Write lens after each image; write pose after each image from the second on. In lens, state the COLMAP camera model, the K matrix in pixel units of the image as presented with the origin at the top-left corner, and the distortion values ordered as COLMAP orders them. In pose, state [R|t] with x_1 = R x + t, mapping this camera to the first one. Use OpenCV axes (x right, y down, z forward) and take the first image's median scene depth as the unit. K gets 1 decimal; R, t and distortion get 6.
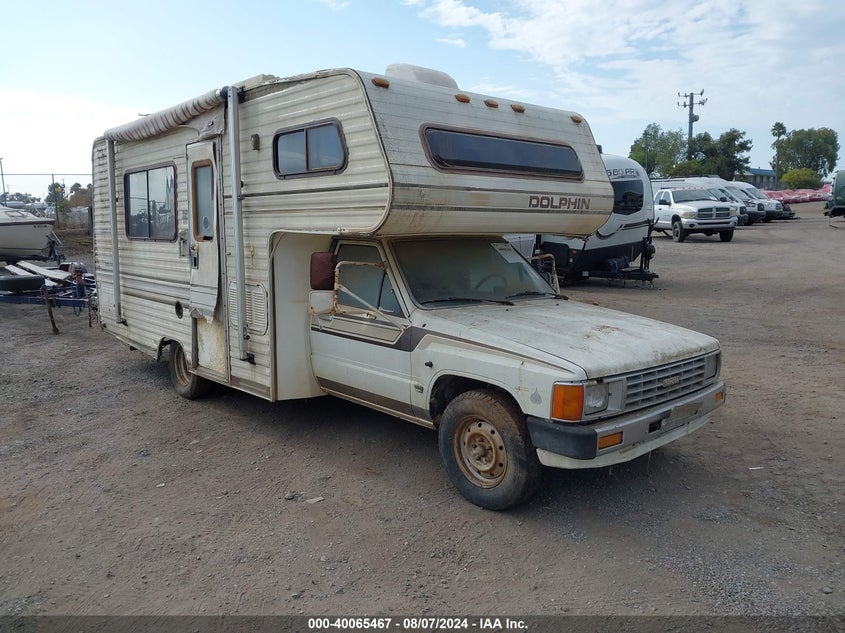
lens RADIAL K [[667.6, 0, 422.5], [0, 667.6, 316.5], [0, 0, 1]] dist [0.002538, -0.001235]
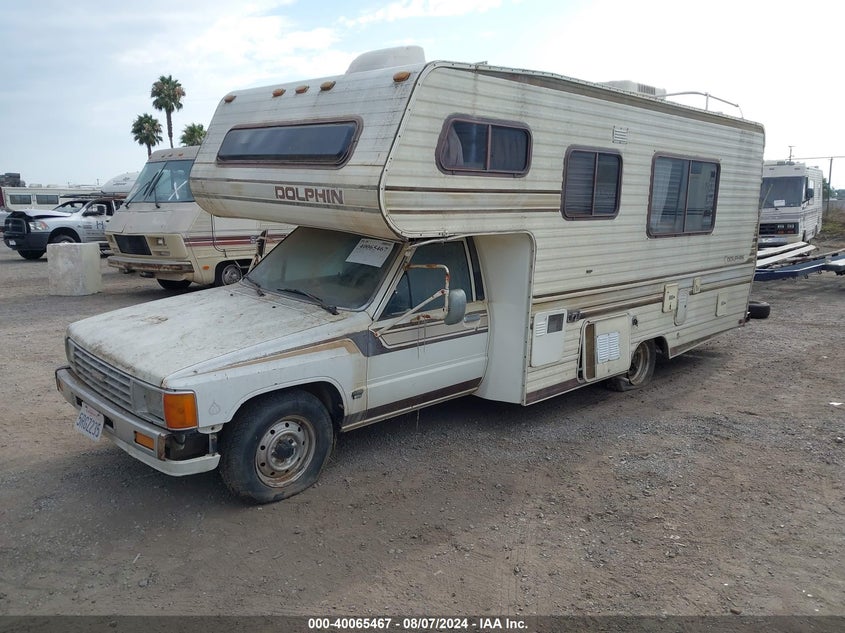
lens RADIAL K [[667.6, 0, 422.5], [0, 667.6, 316.5], [0, 0, 1]] dist [0.002538, -0.001235]
pose [[0.049885, 0.202098, -0.978094, 1.094012], [-0.165023, 0.967521, 0.191497, -0.210254], [0.985027, 0.151855, 0.081615, 1.116563]]
